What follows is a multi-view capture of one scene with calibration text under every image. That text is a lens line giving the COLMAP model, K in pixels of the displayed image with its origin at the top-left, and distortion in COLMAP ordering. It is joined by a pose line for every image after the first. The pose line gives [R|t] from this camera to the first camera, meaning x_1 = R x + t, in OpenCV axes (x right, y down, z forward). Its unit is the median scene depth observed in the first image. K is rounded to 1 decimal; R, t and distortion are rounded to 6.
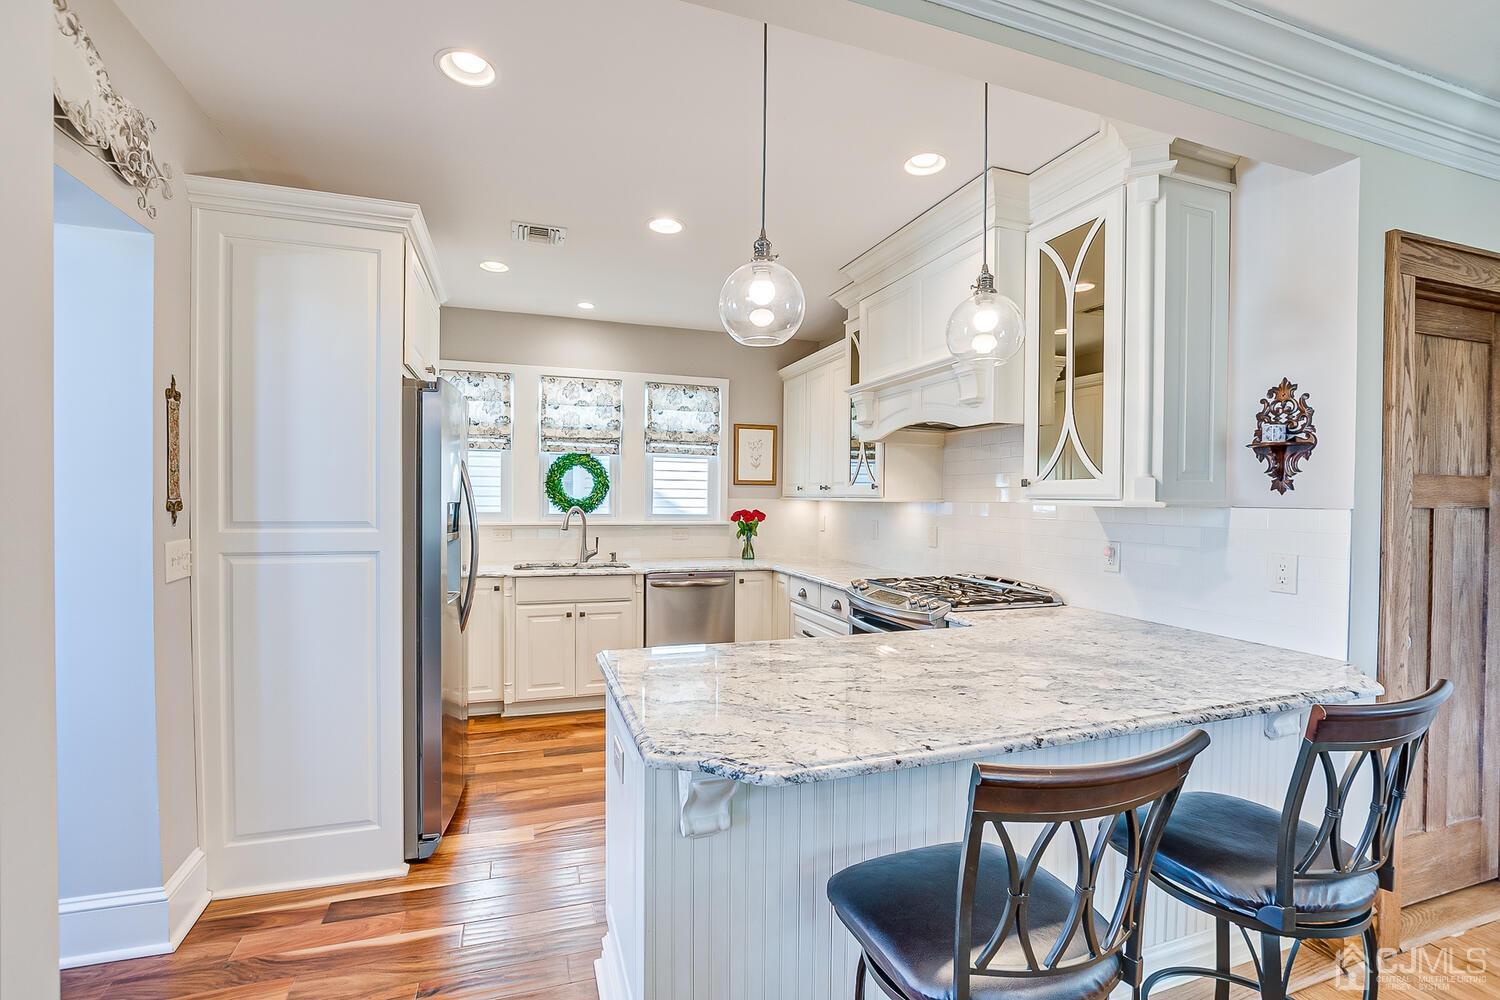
lens RADIAL K [[662.4, 0, 745.2], [0, 662.4, 506.9], [0, 0, 1]] dist [-0.018376, 0.002826]
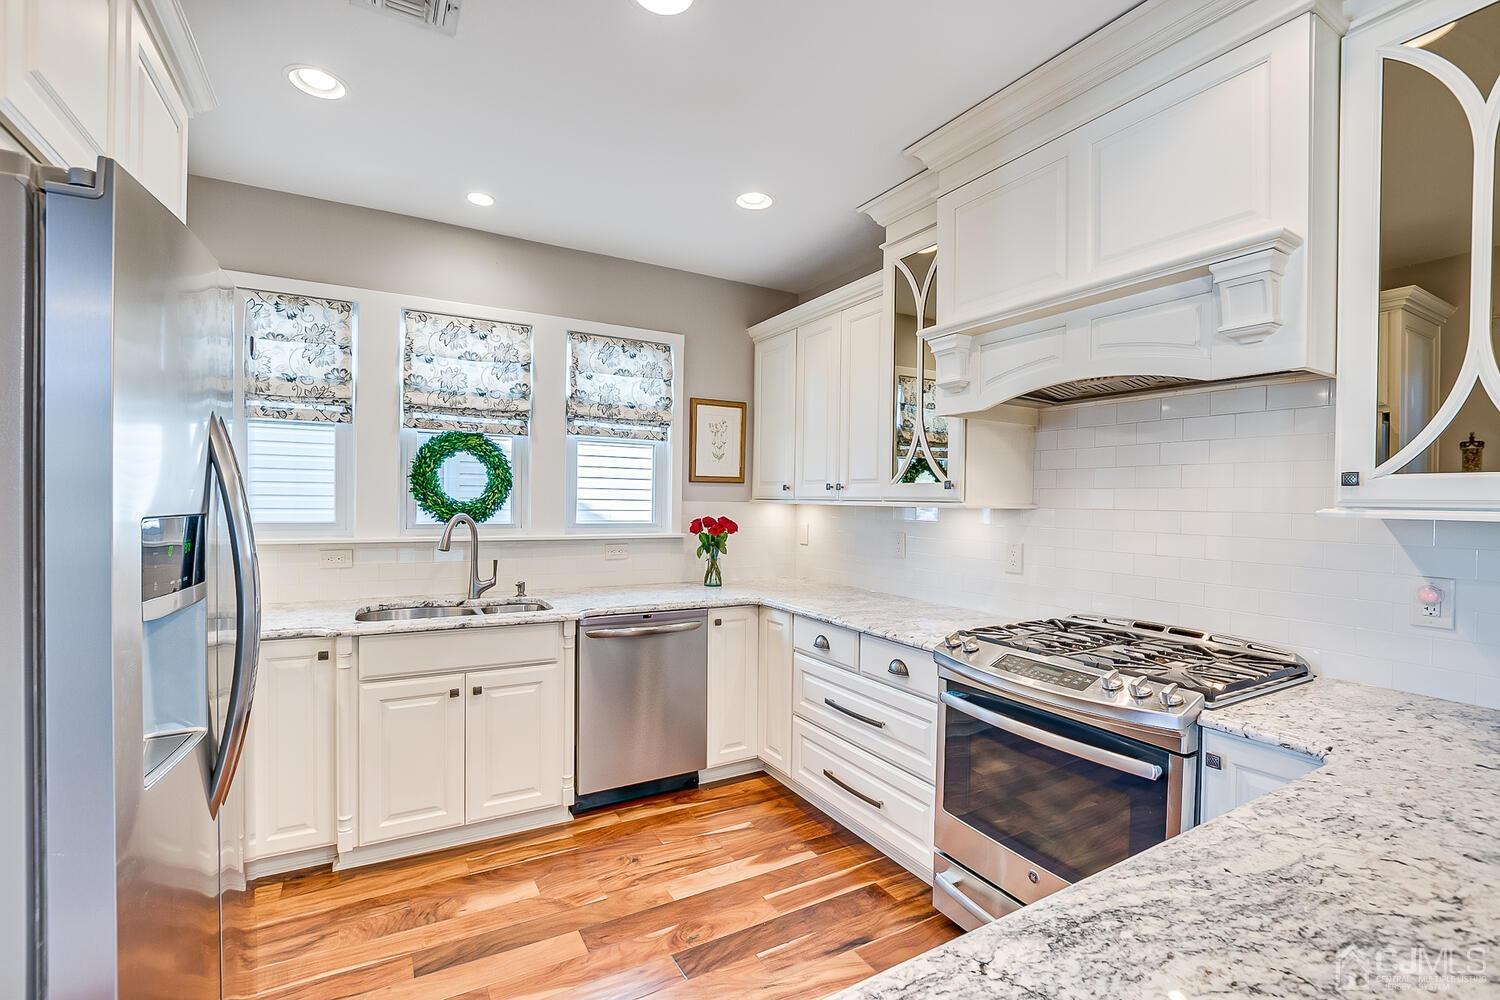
lens RADIAL K [[662.4, 0, 745.2], [0, 662.4, 506.9], [0, 0, 1]] dist [-0.018376, 0.002826]
pose [[0.982586, 0.001305, 0.185804, -0.101652], [-0.001233, 0.999999, -0.000501, -0.006765], [-0.185804, 0.000263, 0.982587, 0.309820]]
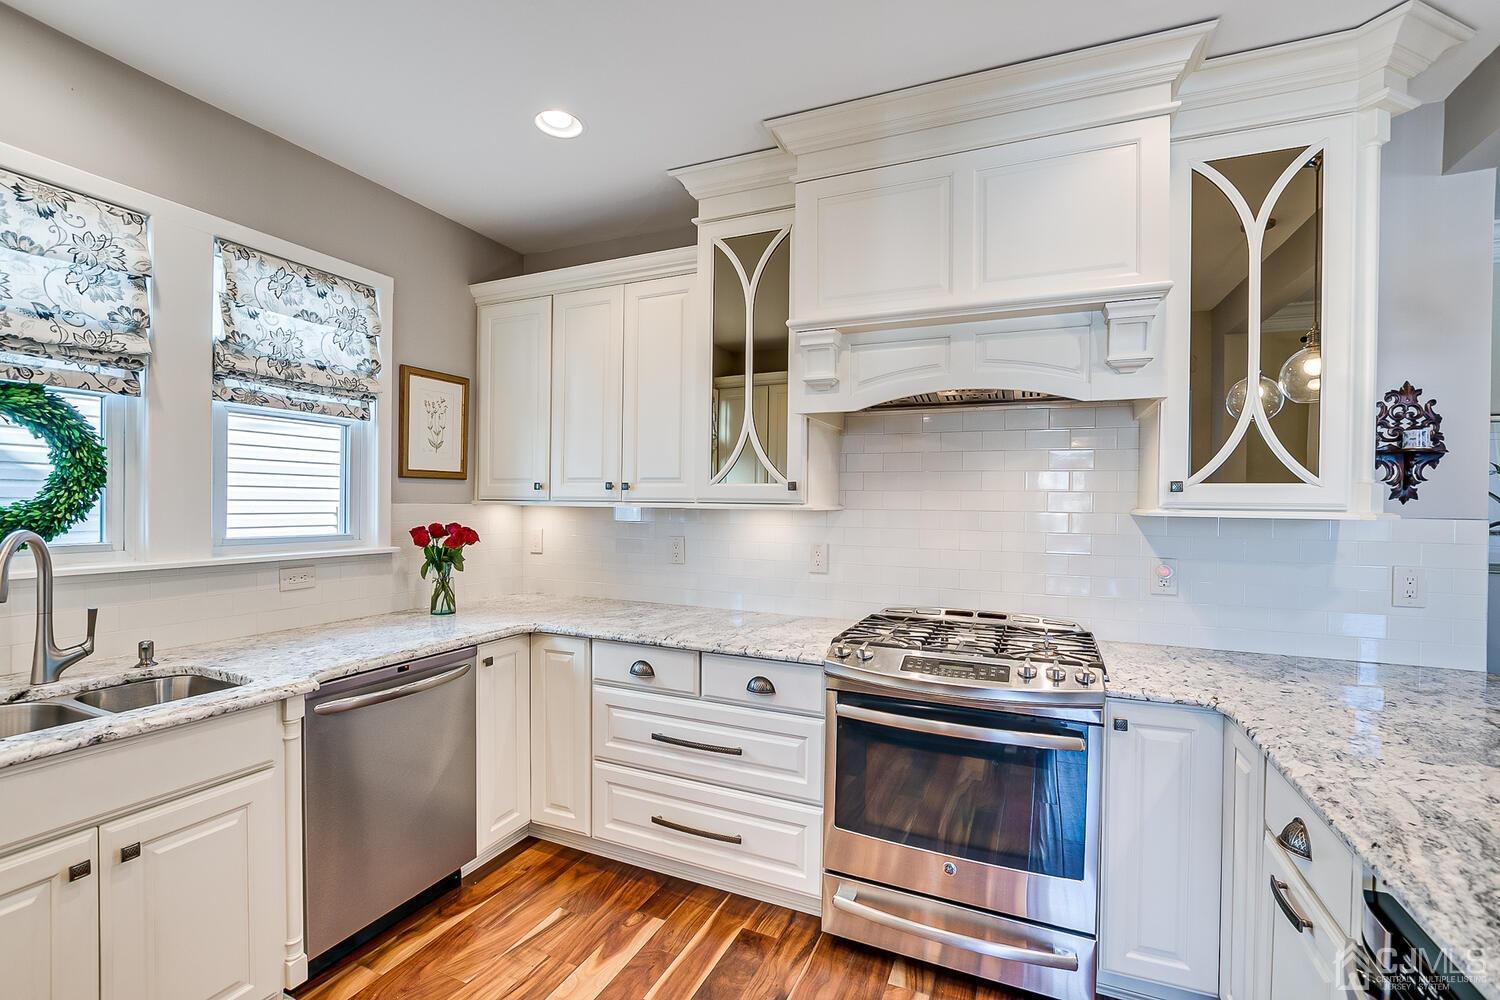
lens RADIAL K [[662.4, 0, 745.2], [0, 662.4, 506.9], [0, 0, 1]] dist [-0.018376, 0.002826]
pose [[0.685196, -0.007972, 0.728315, -0.237548], [0.006396, 0.999967, 0.004928, -0.011619], [-0.728330, 0.001281, 0.685225, 0.476316]]
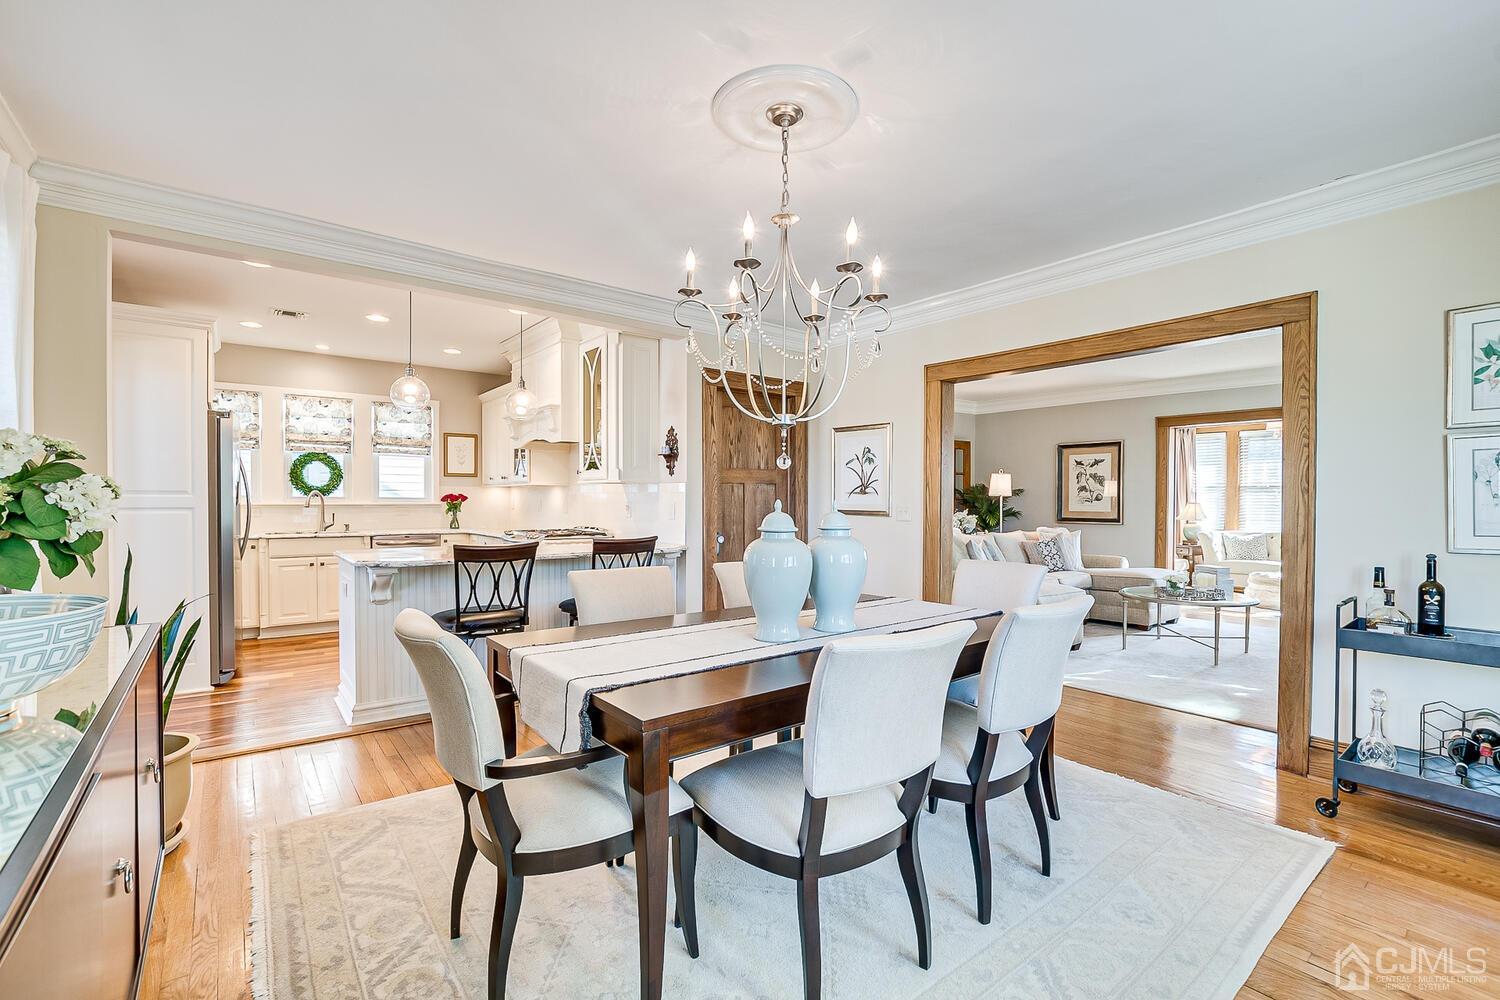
lens RADIAL K [[662.4, 0, 745.2], [0, 662.4, 506.9], [0, 0, 1]] dist [-0.018376, 0.002826]
pose [[0.942987, -0.011256, 0.332638, 0.130768], [0.011074, 0.999936, 0.002443, 0.038807], [-0.332644, 0.001379, 0.943051, -0.583242]]
